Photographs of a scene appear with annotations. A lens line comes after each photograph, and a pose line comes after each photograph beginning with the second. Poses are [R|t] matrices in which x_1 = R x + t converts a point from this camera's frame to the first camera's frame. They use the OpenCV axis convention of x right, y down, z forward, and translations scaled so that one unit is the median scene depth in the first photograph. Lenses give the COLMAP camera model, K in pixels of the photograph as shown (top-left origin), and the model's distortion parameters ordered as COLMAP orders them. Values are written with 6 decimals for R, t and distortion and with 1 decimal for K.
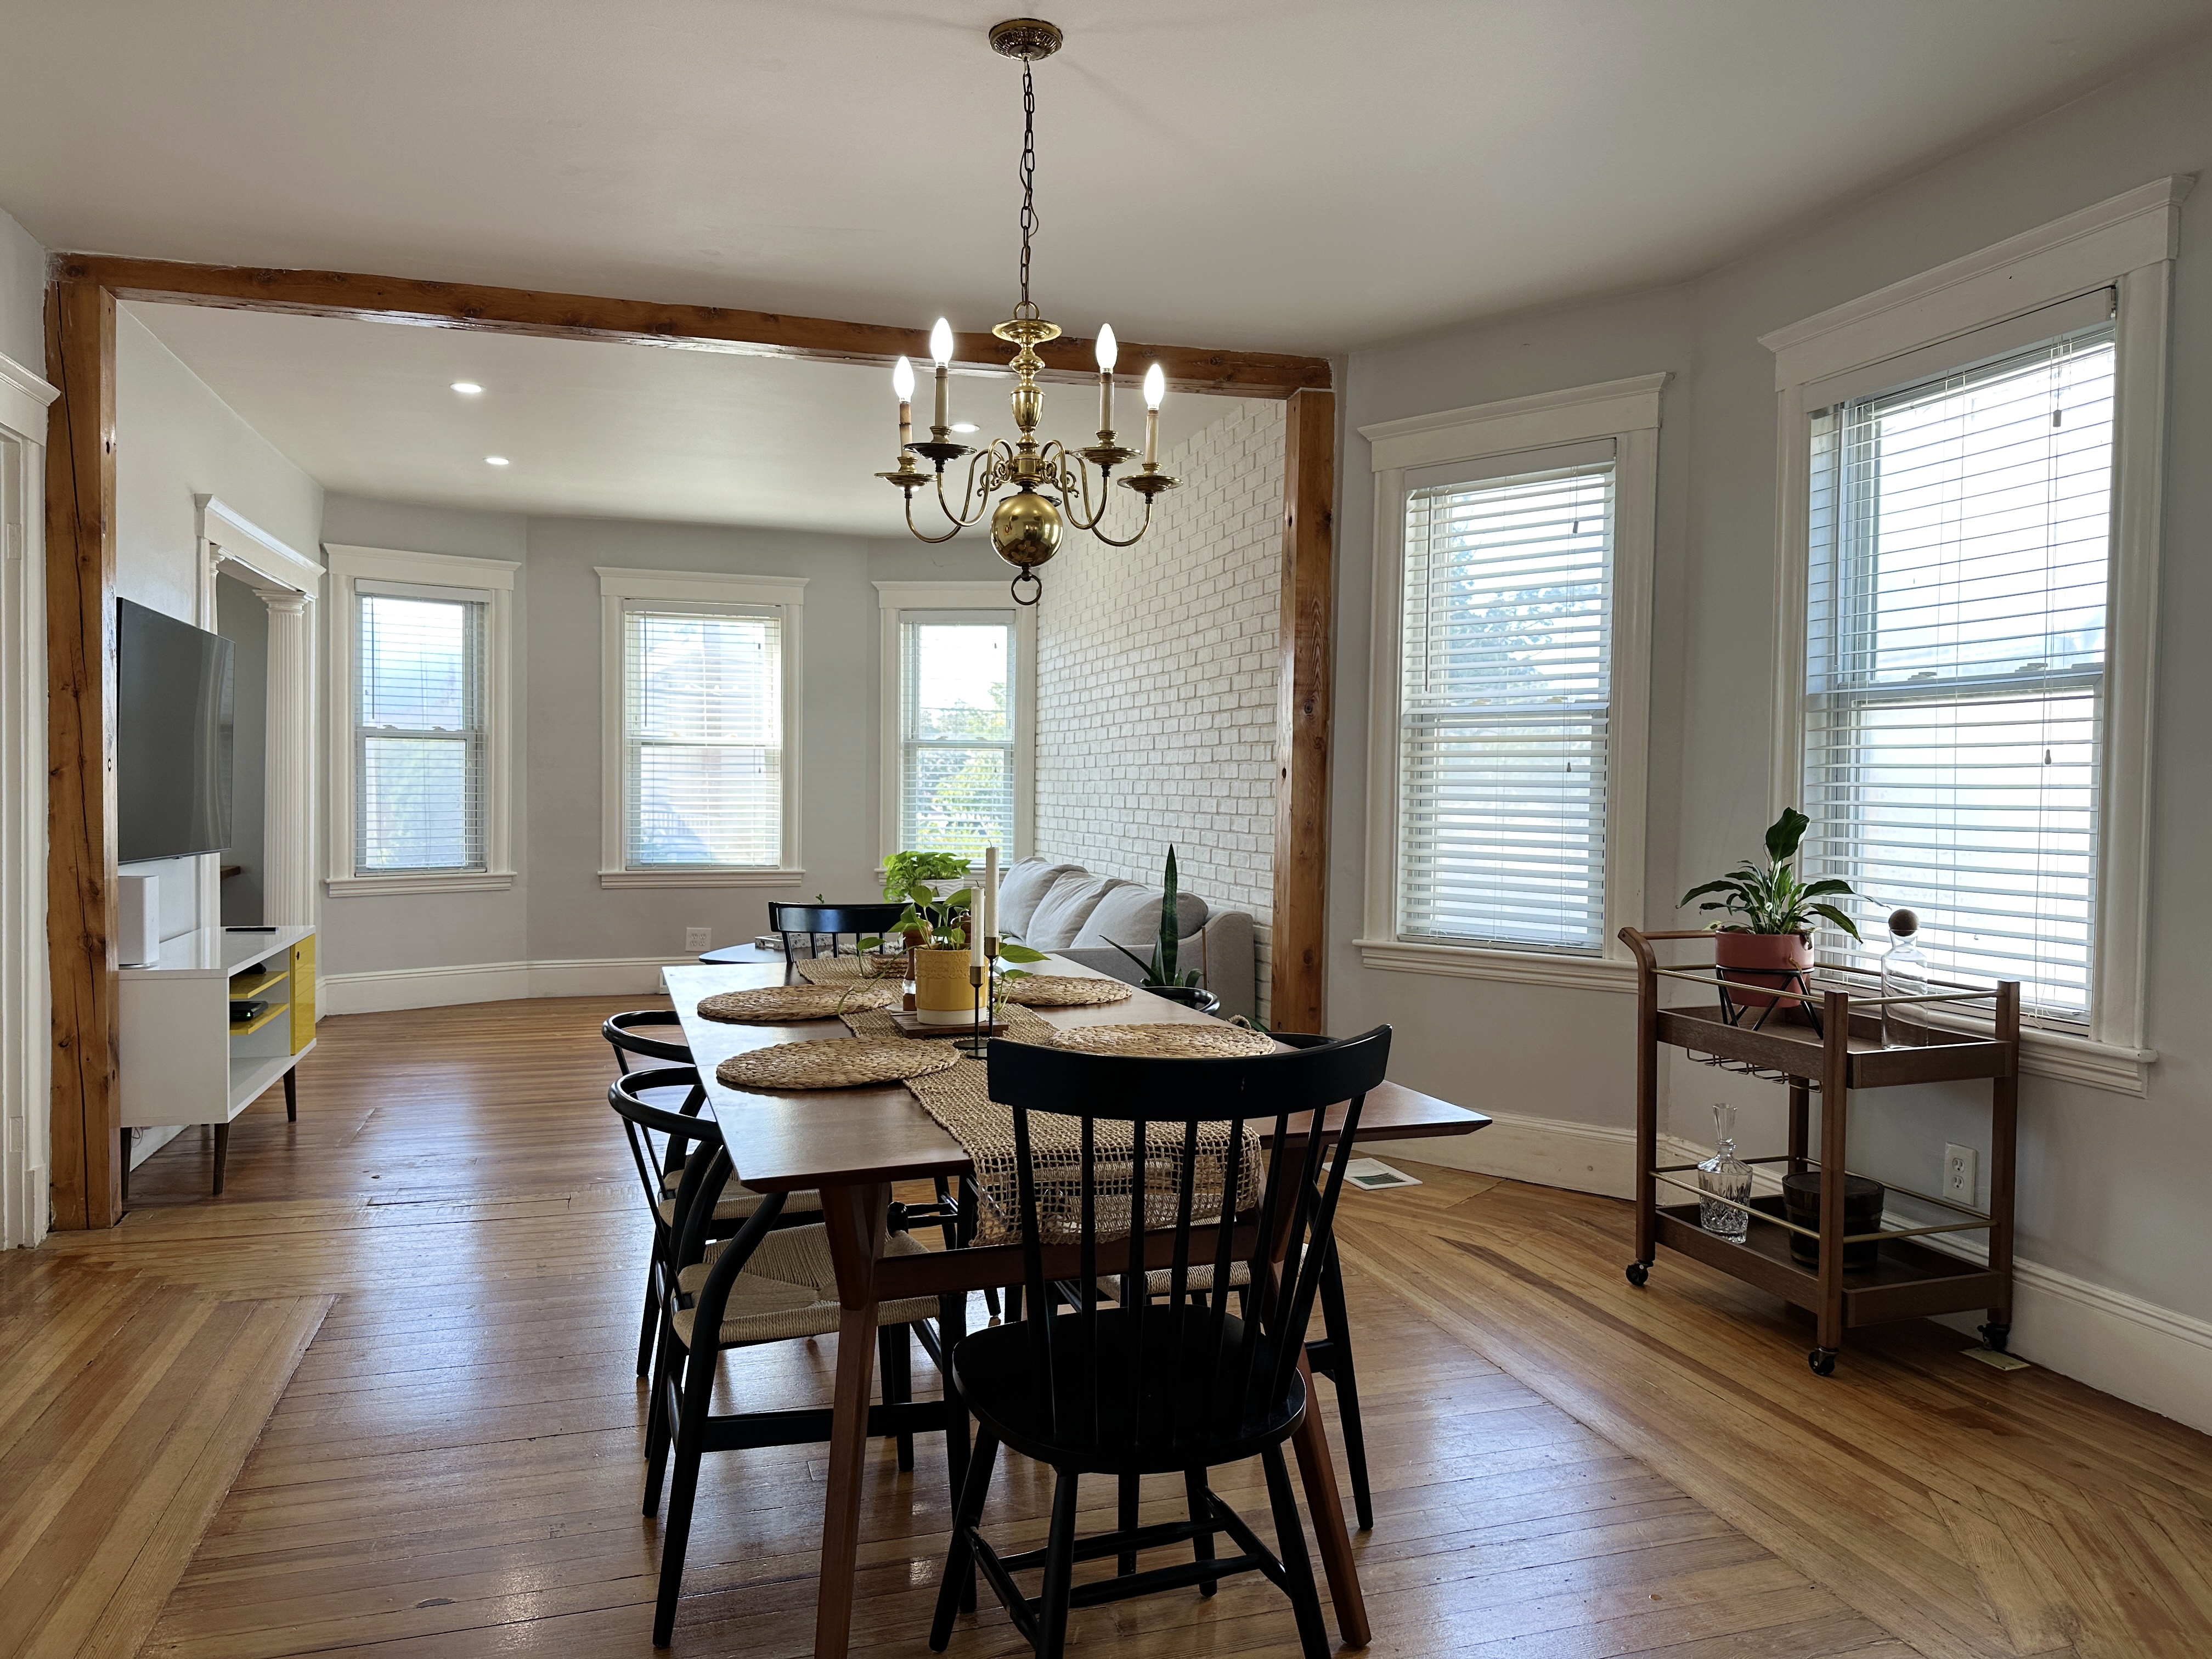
lens RADIAL K [[1549.0, 0, 1107.1], [0, 1549.0, 845.3], [0, 0, 1]] dist [0.145105, -0.247219]
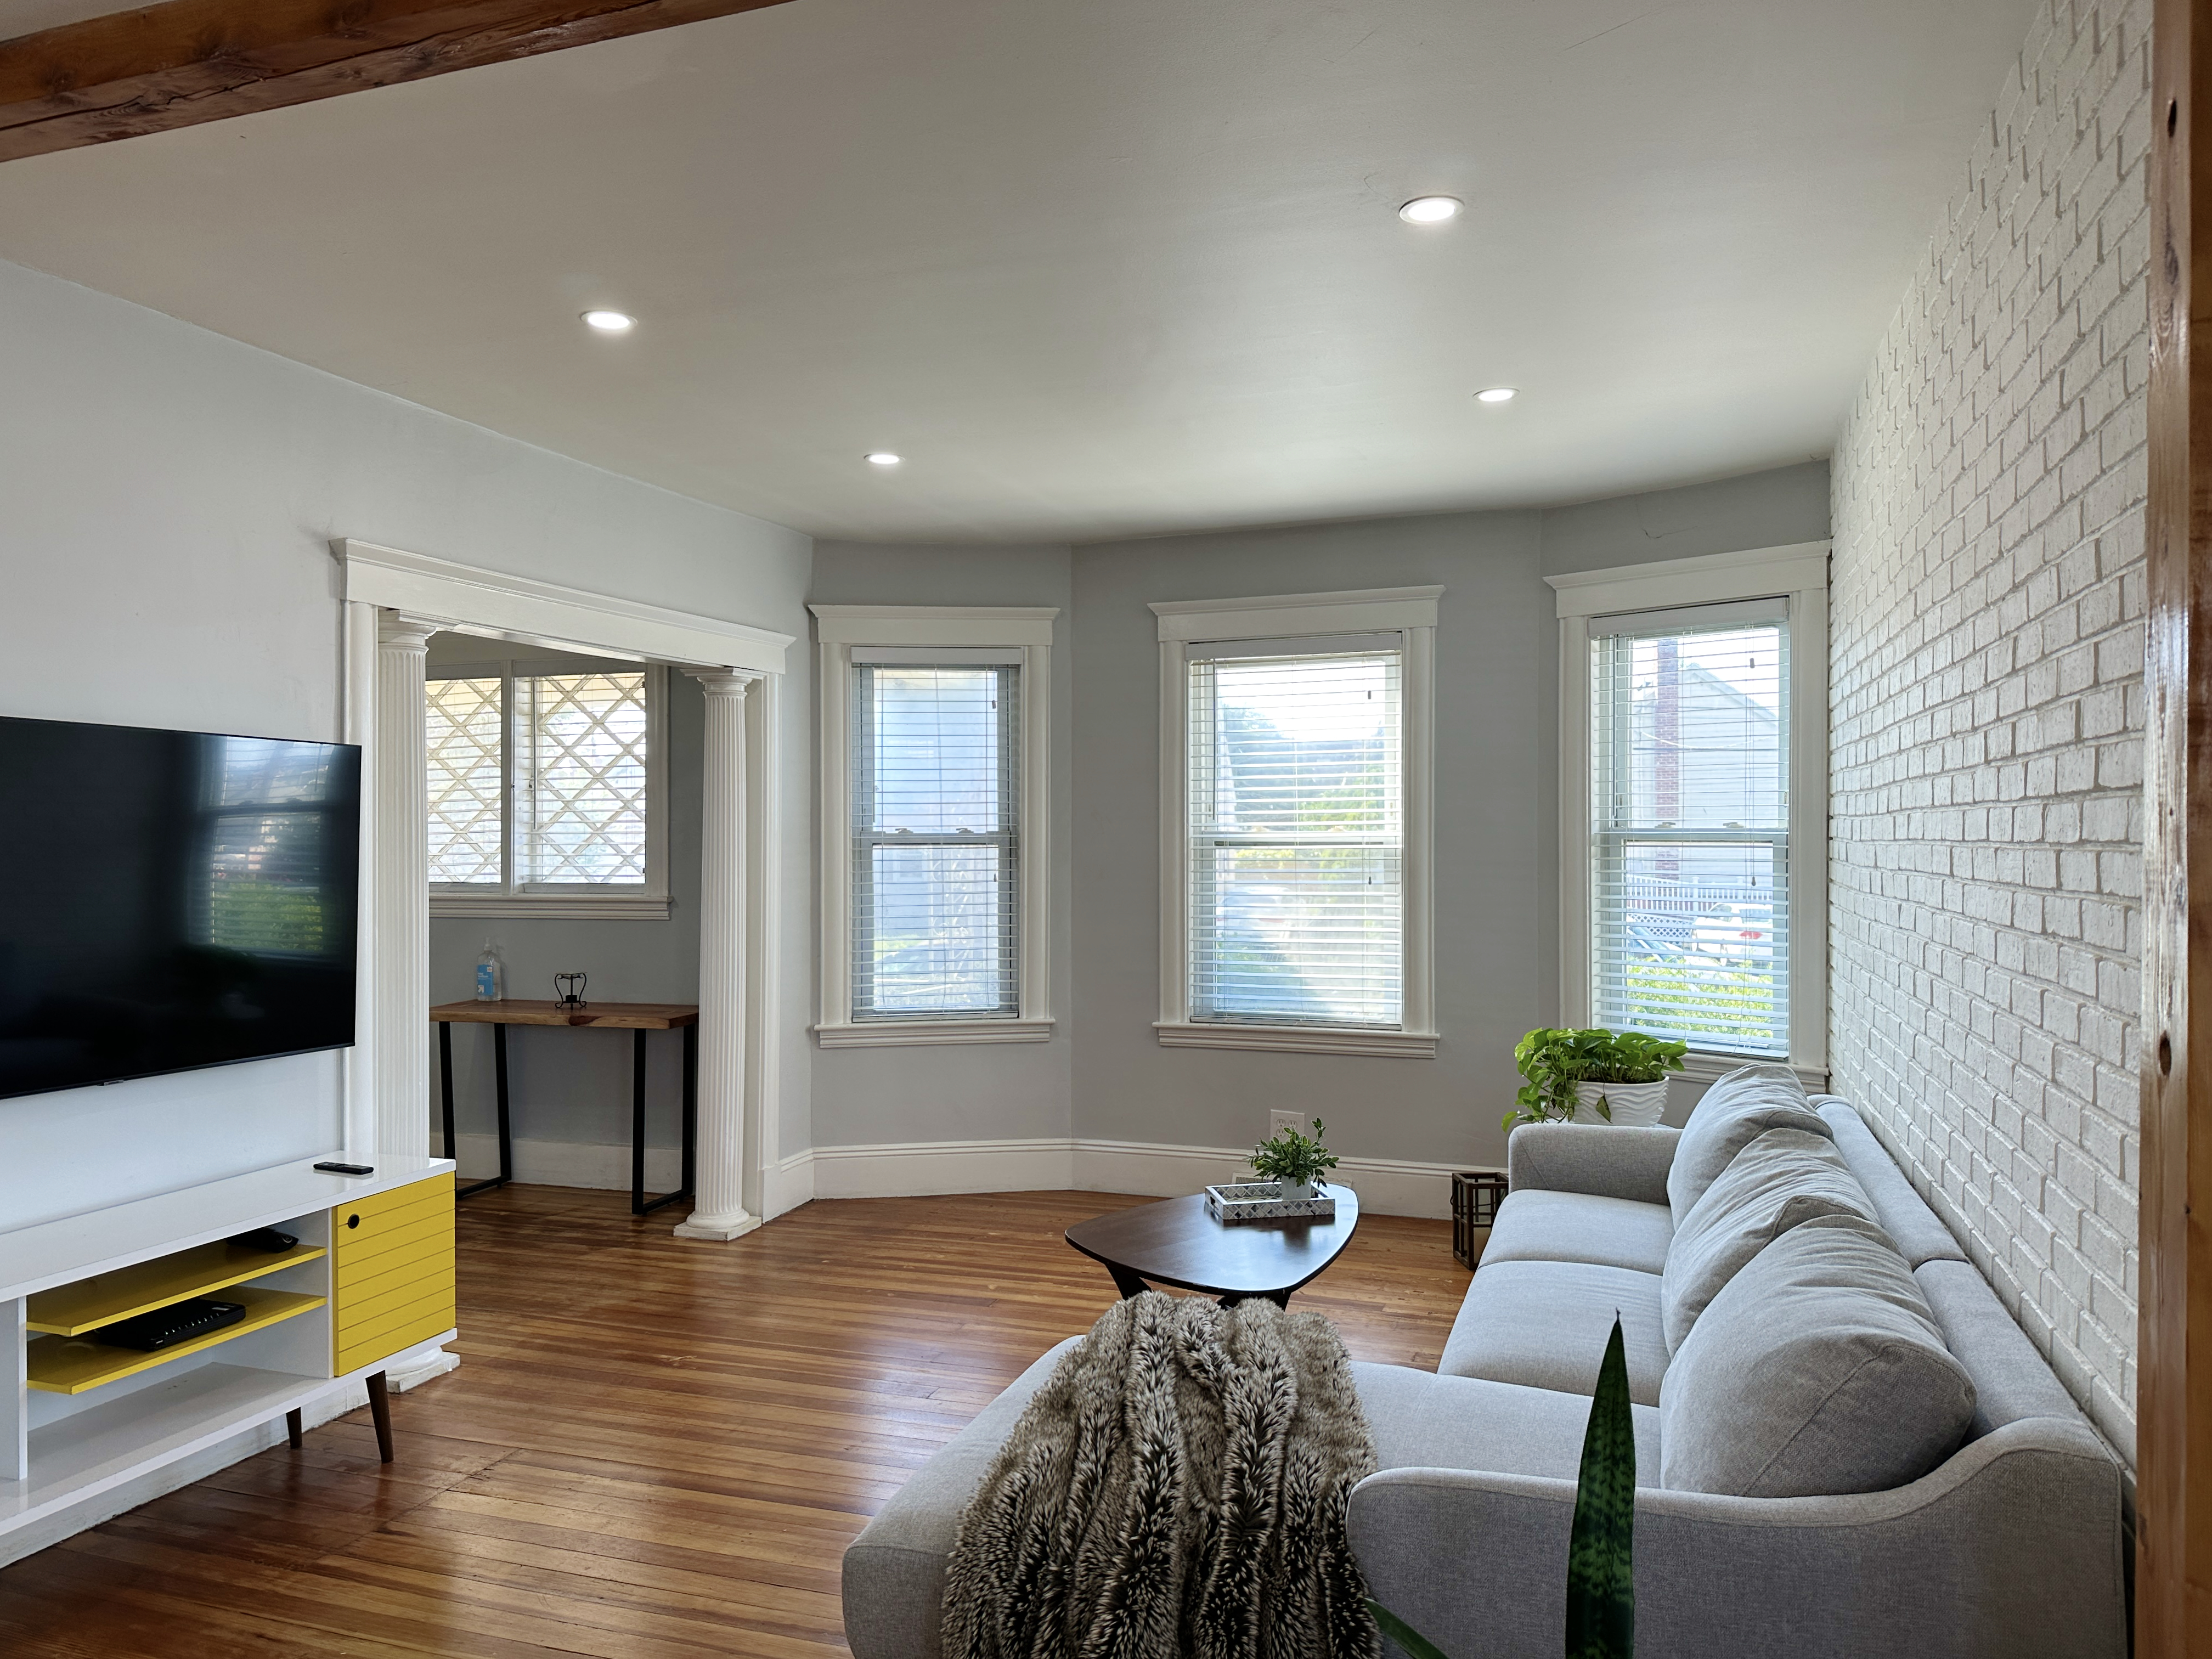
lens RADIAL K [[1543.9, 0, 1106.0], [0, 1543.9, 829.5], [0, 0, 1]] dist [0.125466, -0.163850]
pose [[0.807754, -0.013566, -0.589363, 0.110667], [-0.011476, 0.999184, -0.038728, -0.062555], [0.589408, 0.038047, 0.806939, 0.581189]]
